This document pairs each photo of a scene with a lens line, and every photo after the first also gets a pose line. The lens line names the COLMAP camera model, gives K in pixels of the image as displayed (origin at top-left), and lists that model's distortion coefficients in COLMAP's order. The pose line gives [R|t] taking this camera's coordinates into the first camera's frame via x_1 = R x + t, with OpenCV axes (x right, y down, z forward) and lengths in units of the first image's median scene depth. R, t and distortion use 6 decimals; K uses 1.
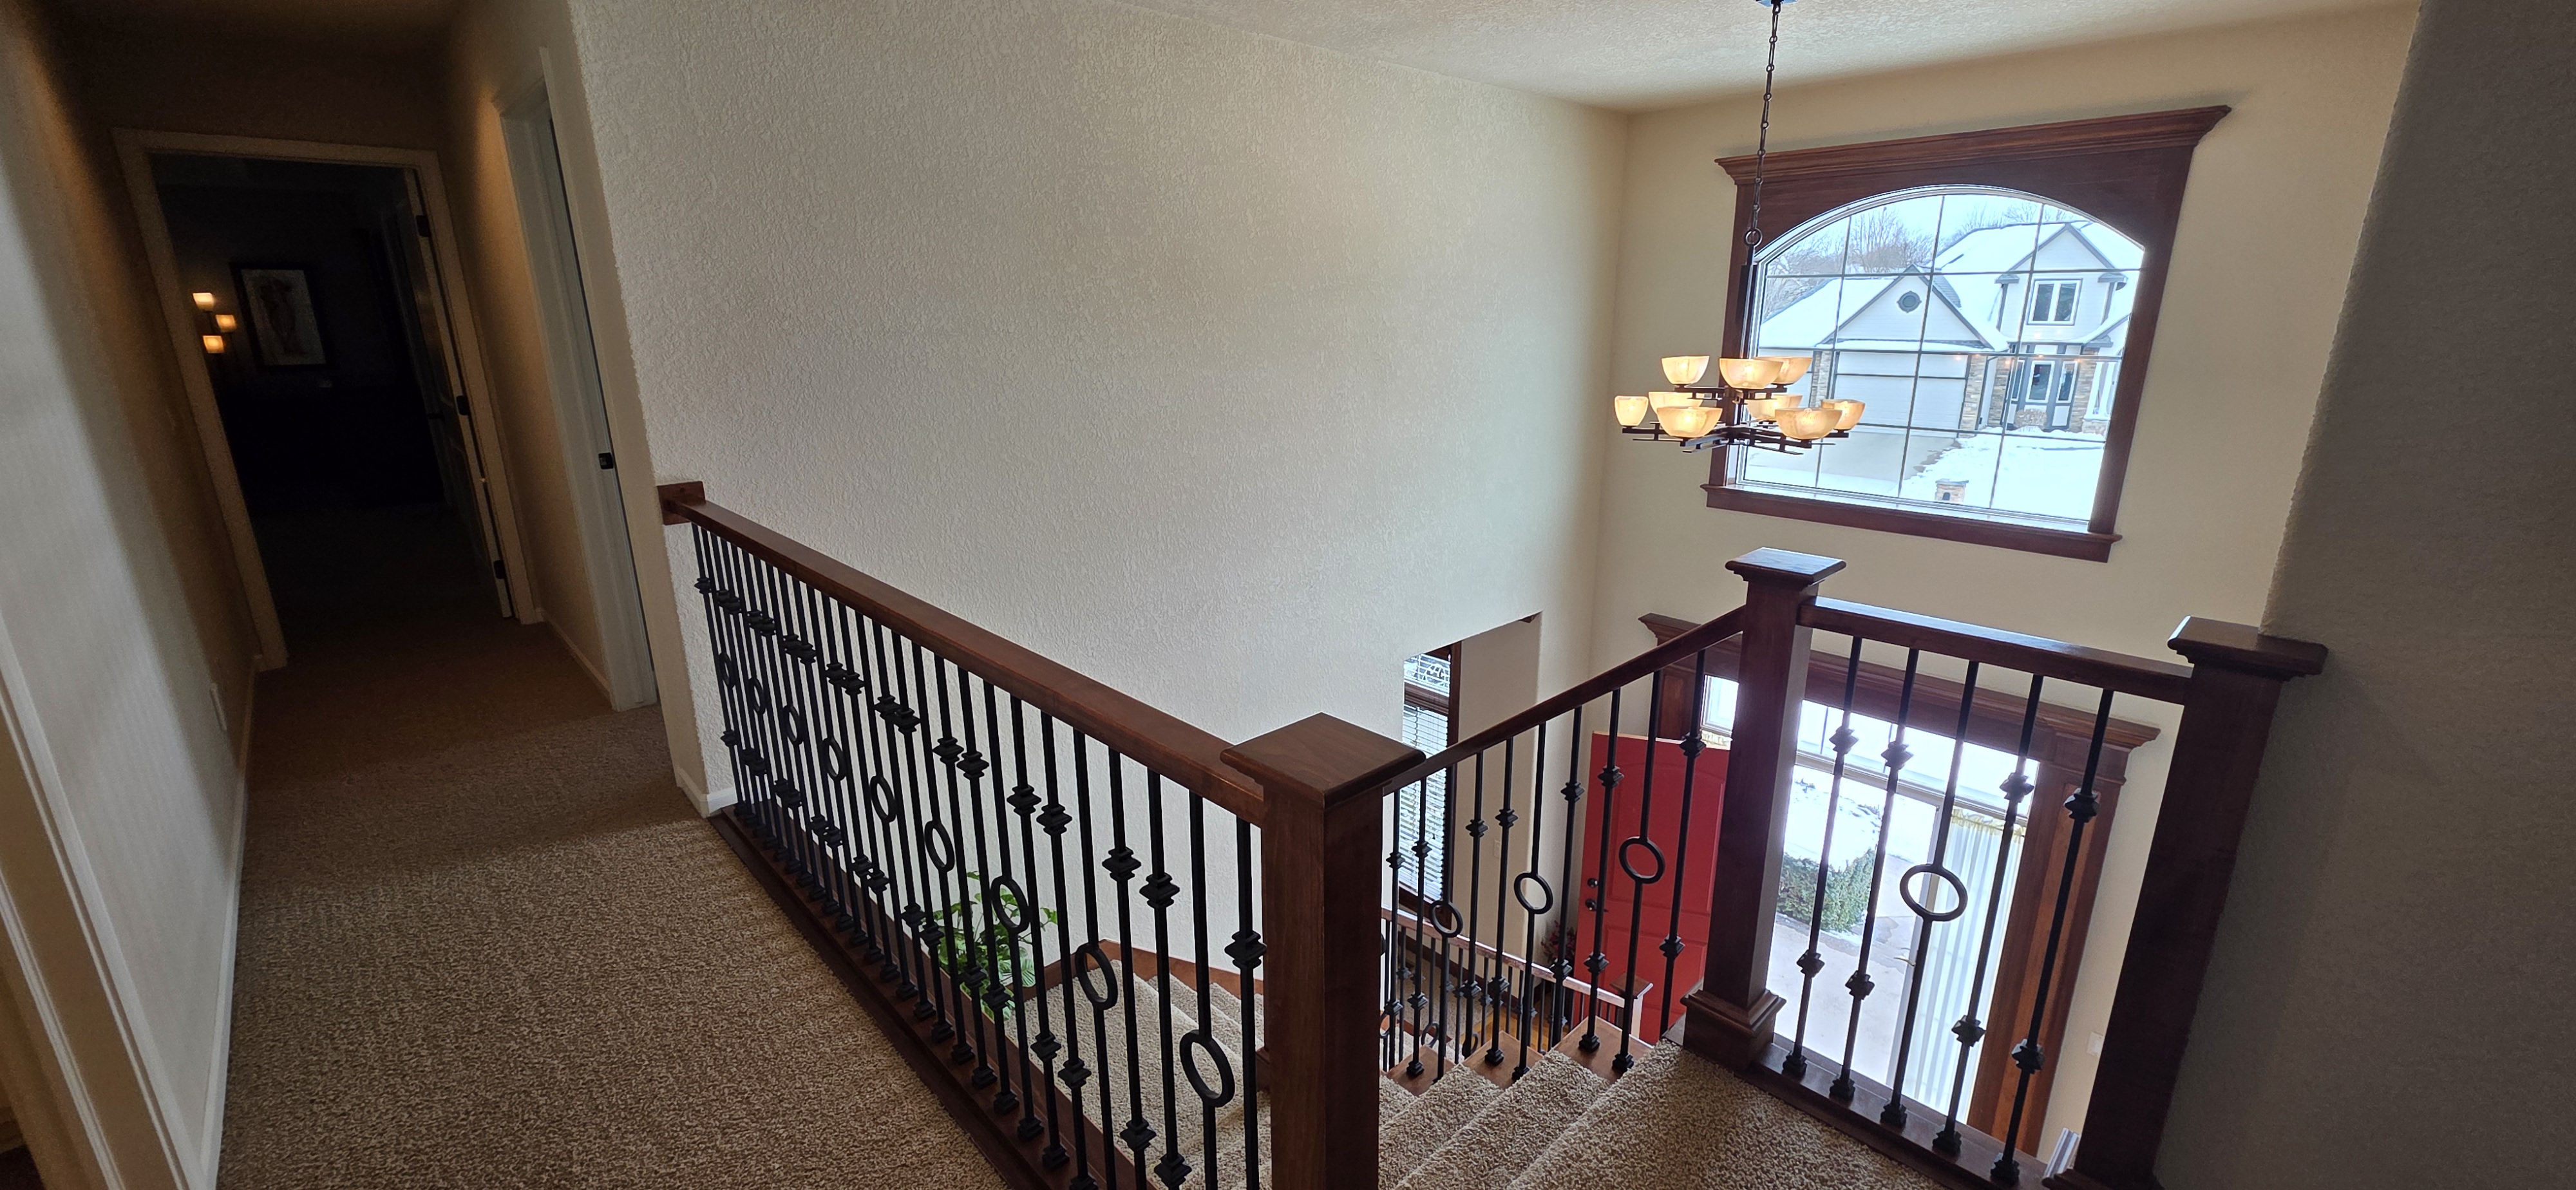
lens RADIAL K [[1028.9, 0, 1303.2], [0, 1028.9, 586.3], [0, 0, 1]] dist [-0.001847, -0.000093]
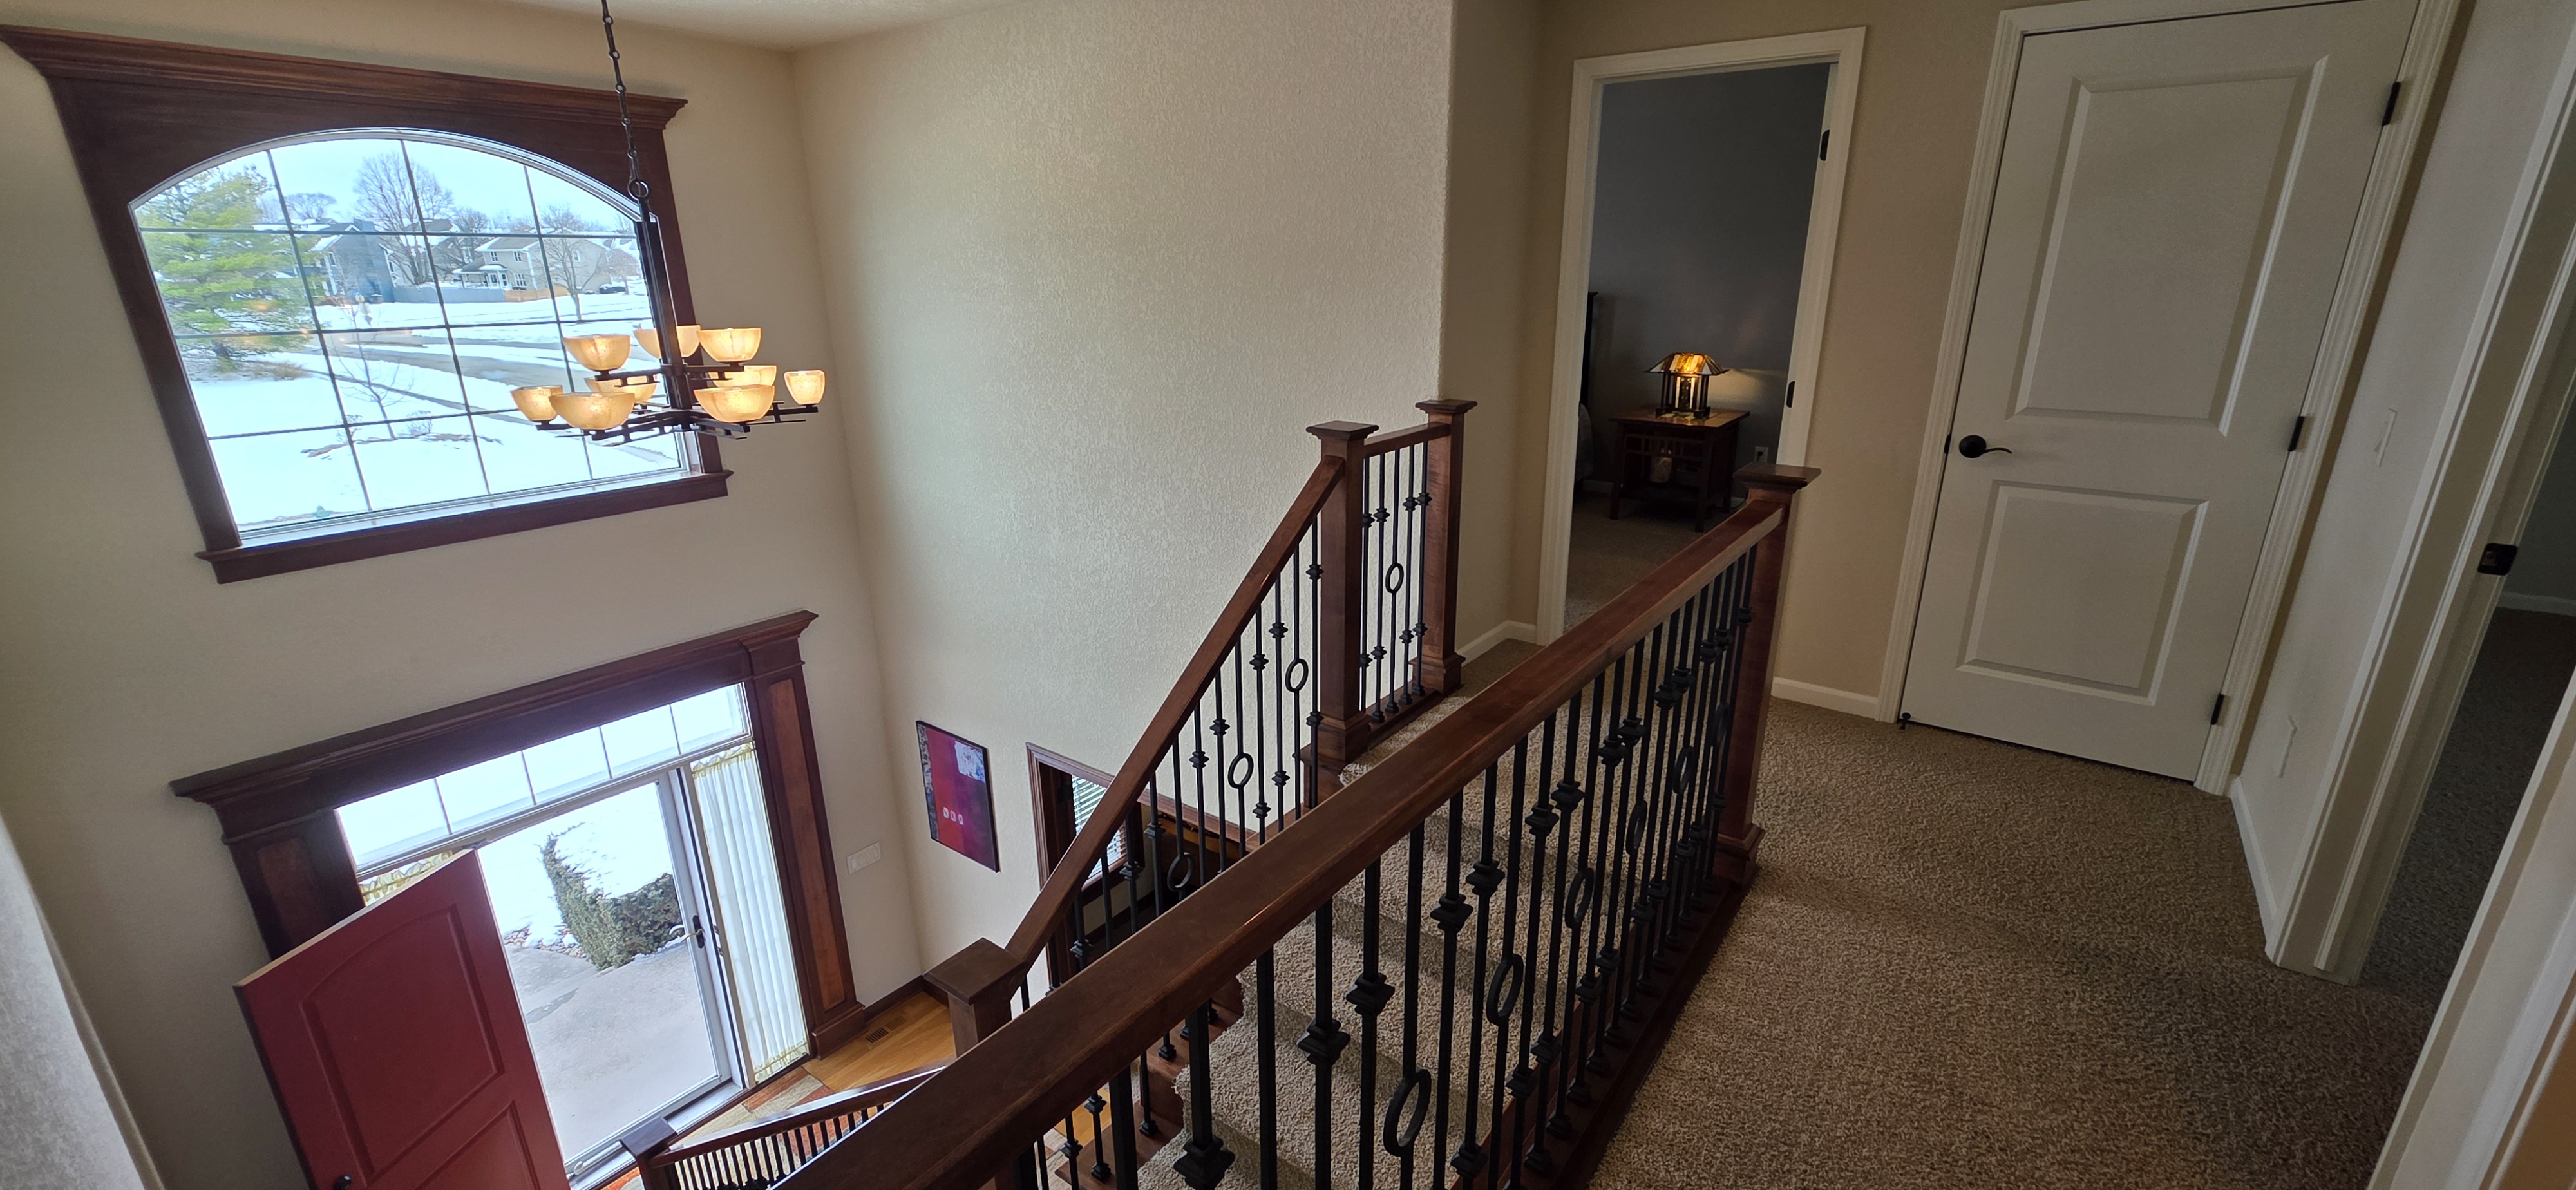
lens RADIAL K [[1028.9, 0, 1303.2], [0, 1028.9, 586.3], [0, 0, 1]] dist [-0.001847, -0.000093]
pose [[-0.171950, -0.288527, 0.941905, -0.476686], [0.271851, 0.905120, 0.326887, -0.141732], [-0.946853, 0.312266, -0.077199, 0.552401]]
